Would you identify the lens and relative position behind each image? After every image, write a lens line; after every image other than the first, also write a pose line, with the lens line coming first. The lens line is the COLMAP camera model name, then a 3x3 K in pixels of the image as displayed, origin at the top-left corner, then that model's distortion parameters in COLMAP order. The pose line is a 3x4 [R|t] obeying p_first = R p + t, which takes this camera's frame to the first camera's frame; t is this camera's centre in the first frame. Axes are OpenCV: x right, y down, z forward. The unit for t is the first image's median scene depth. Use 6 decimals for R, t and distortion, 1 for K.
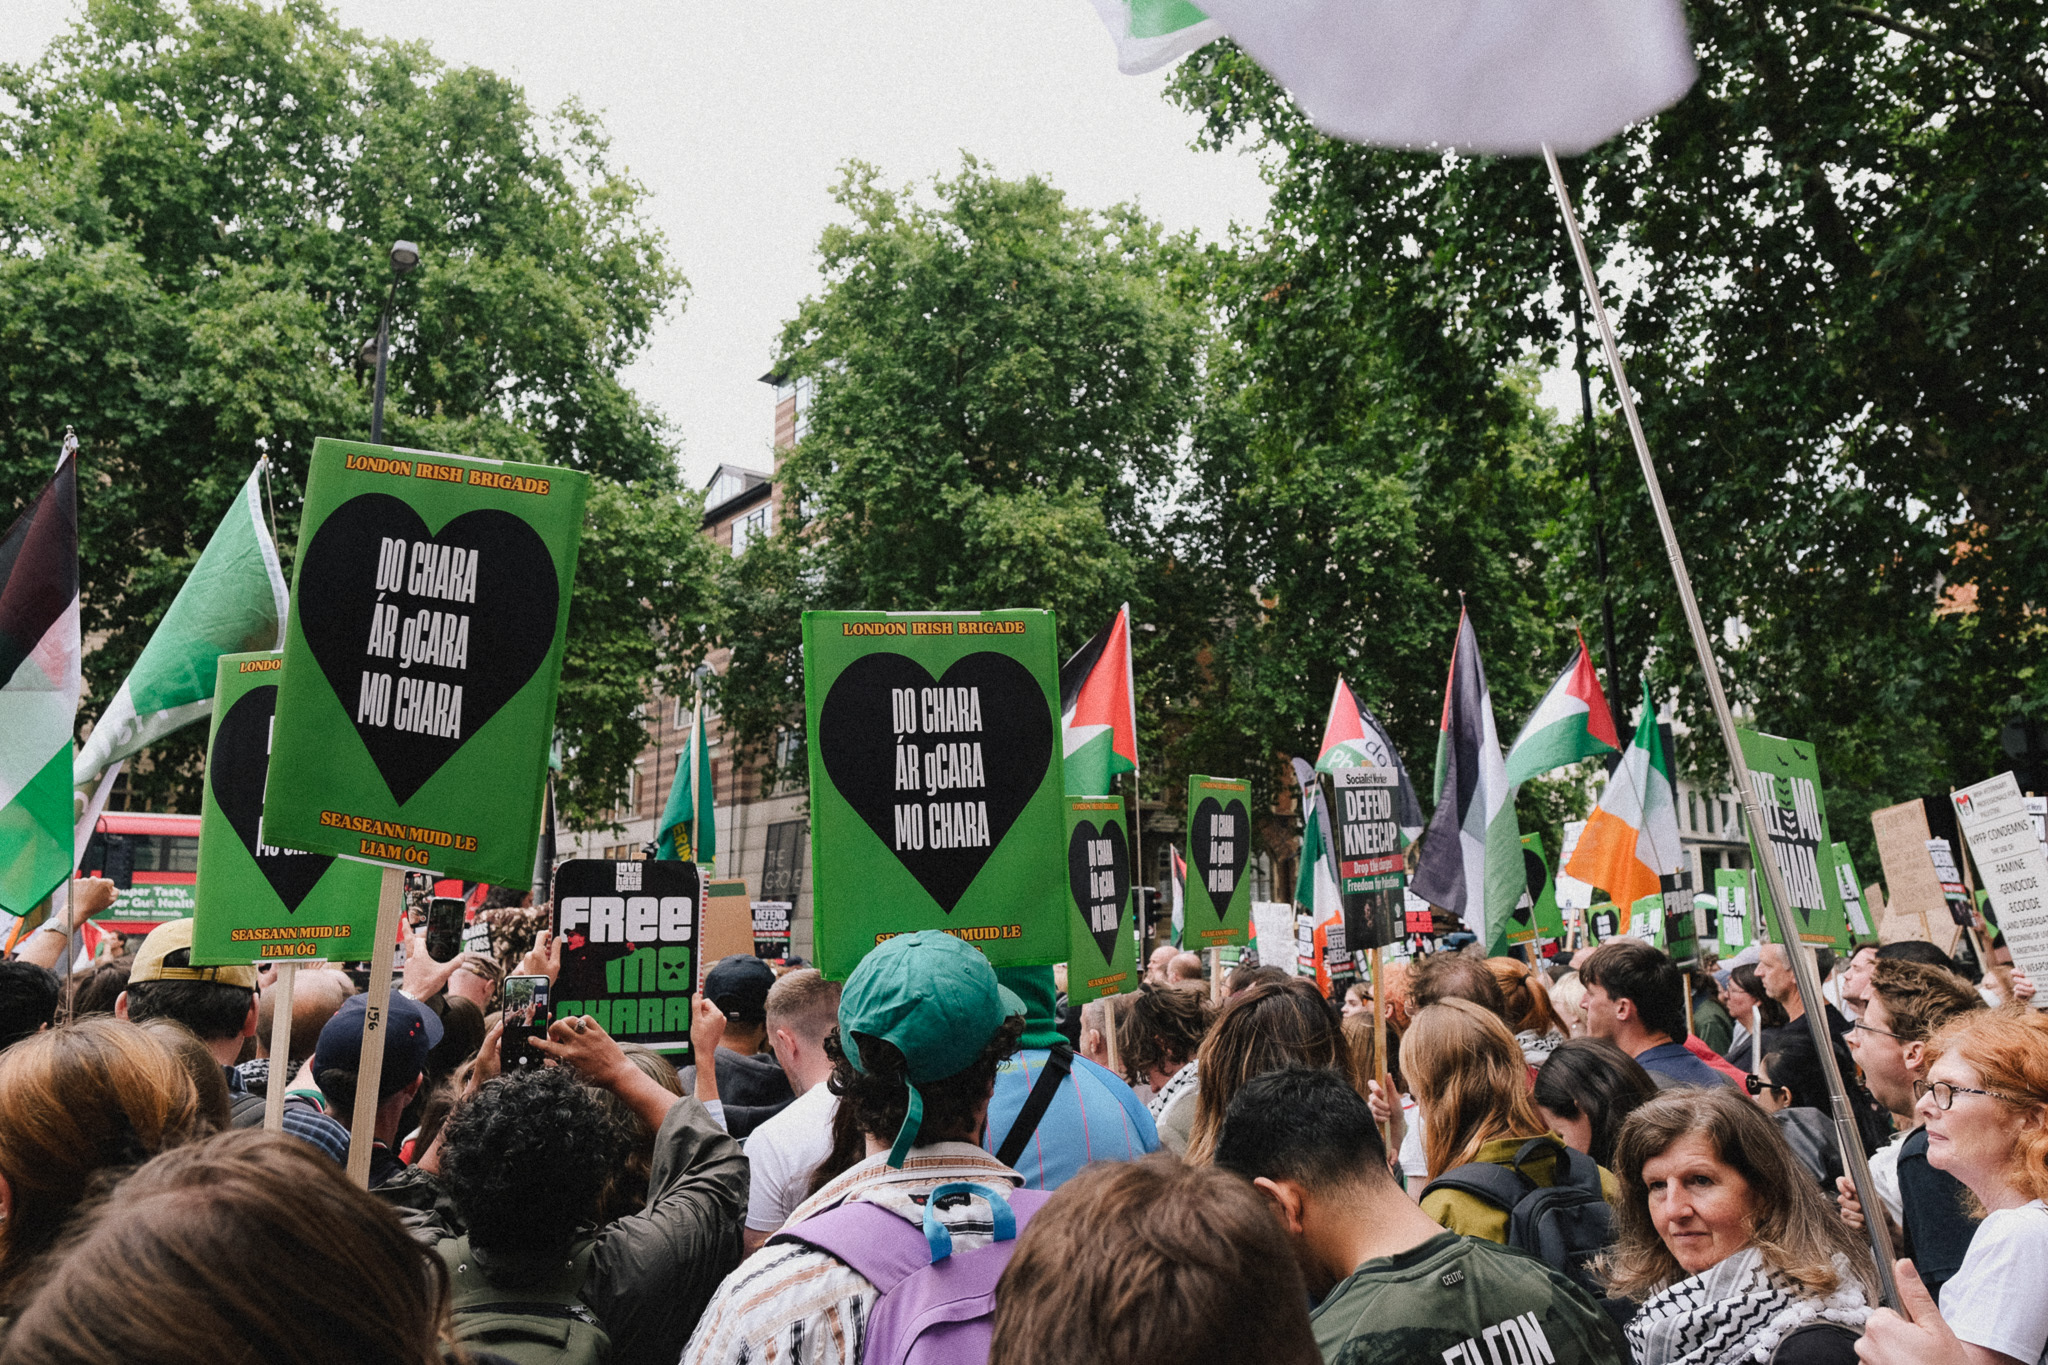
lens RADIAL K [[1411.4, 0, 997.9], [0, 1411.4, 686.3], [0, 0, 1]] dist [0.005086, 0.001481]
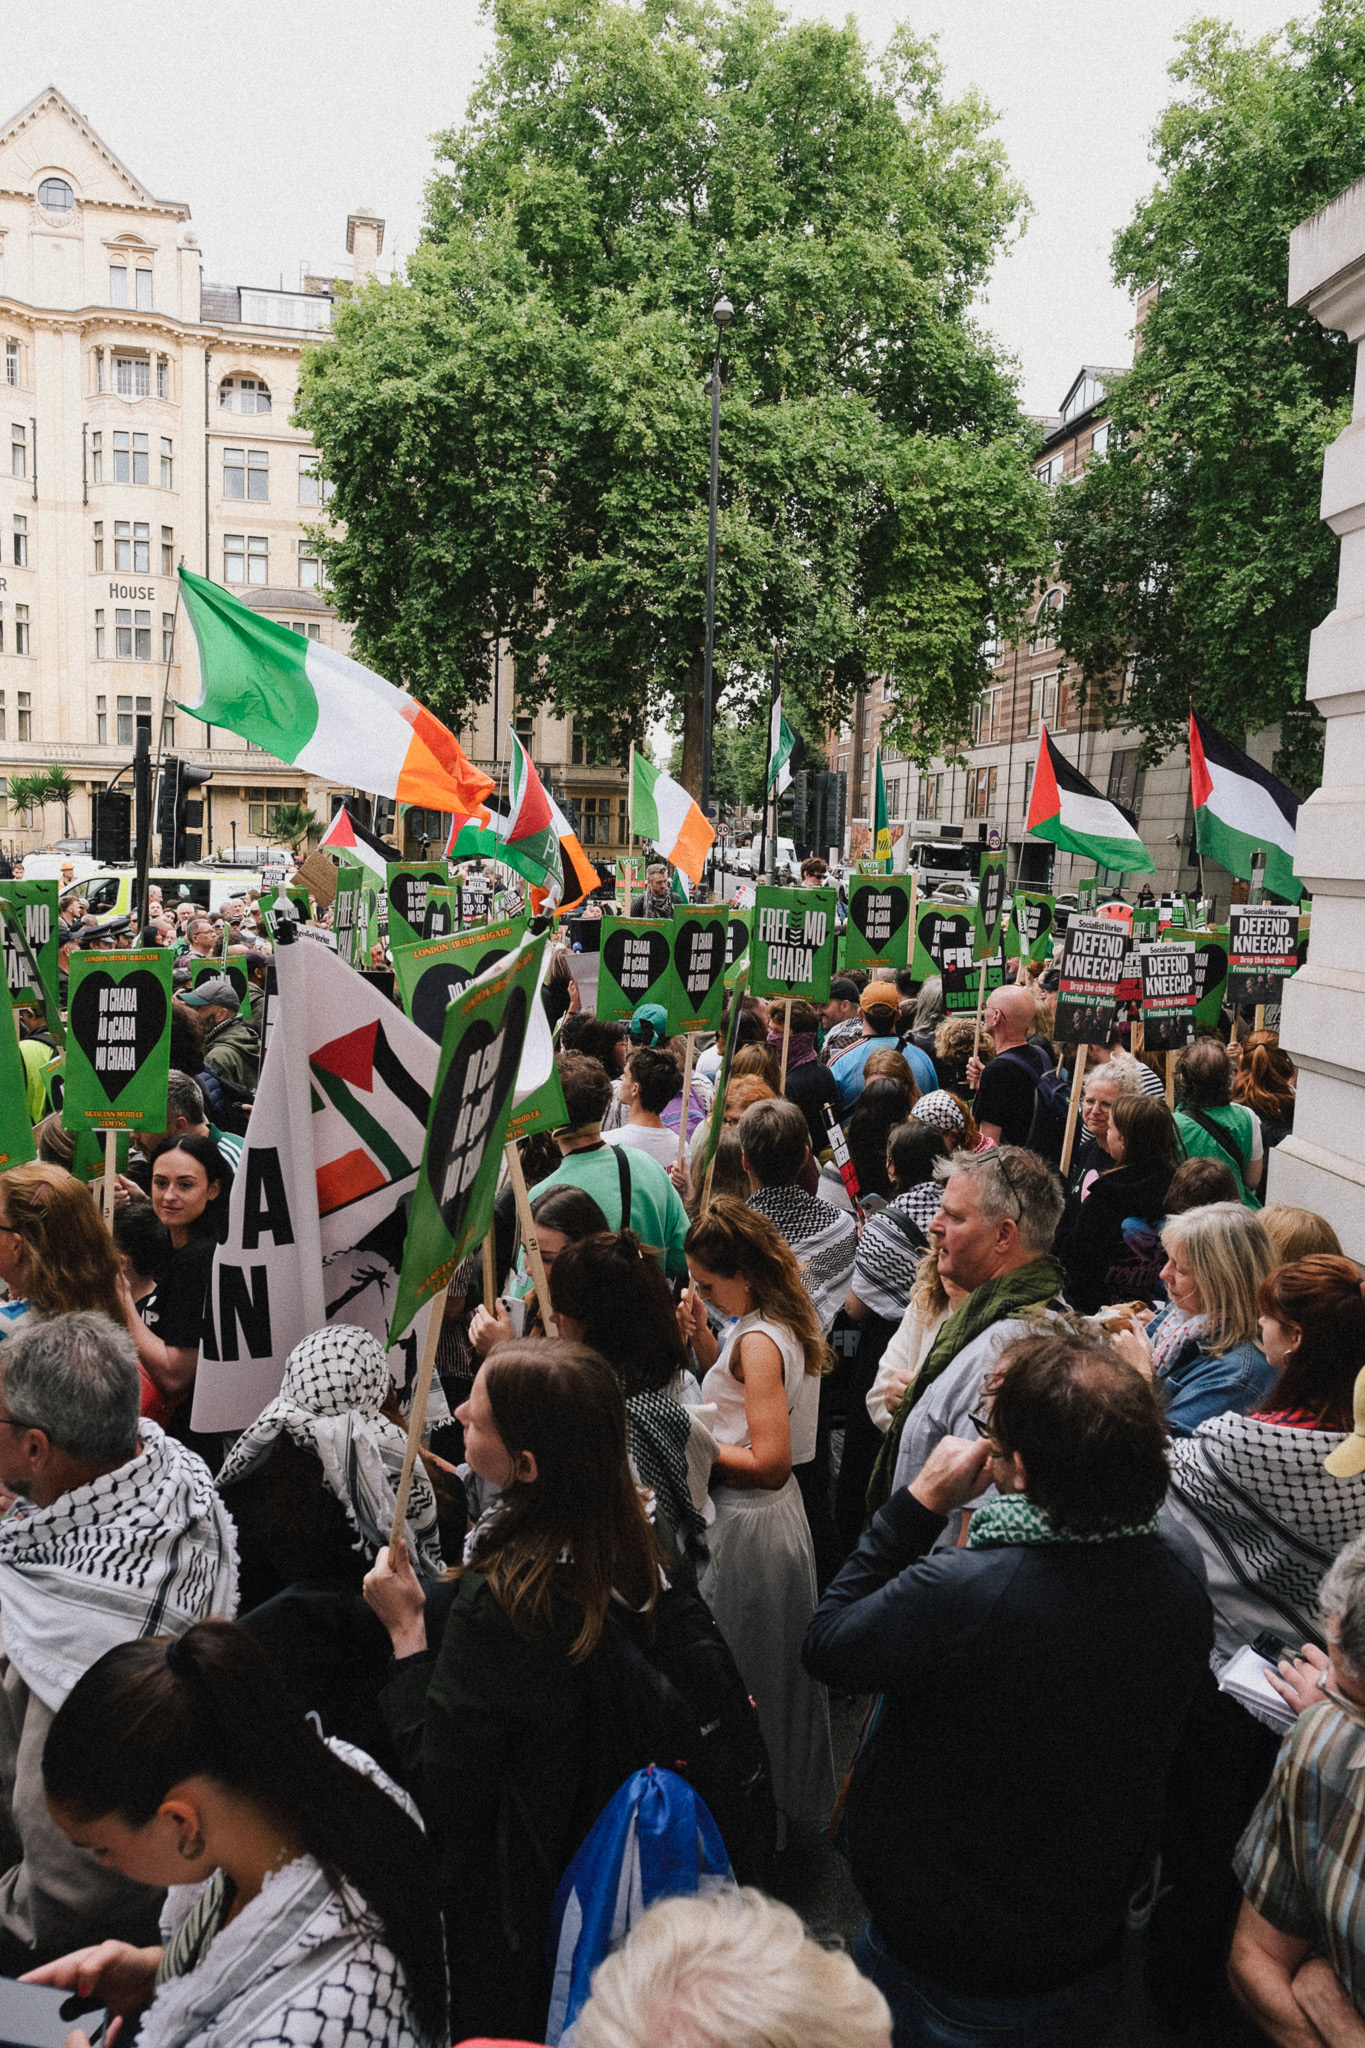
lens RADIAL K [[1411.4, 0, 651.1], [0, 1411.4, 1011.7], [0, 0, 1]] dist [0.005086, 0.001481]
pose [[0.872821, 0.080033, -0.481434, 0.083569], [0.062930, 0.959771, 0.273641, -0.035531], [0.483967, -0.269137, 0.832671, -0.109564]]
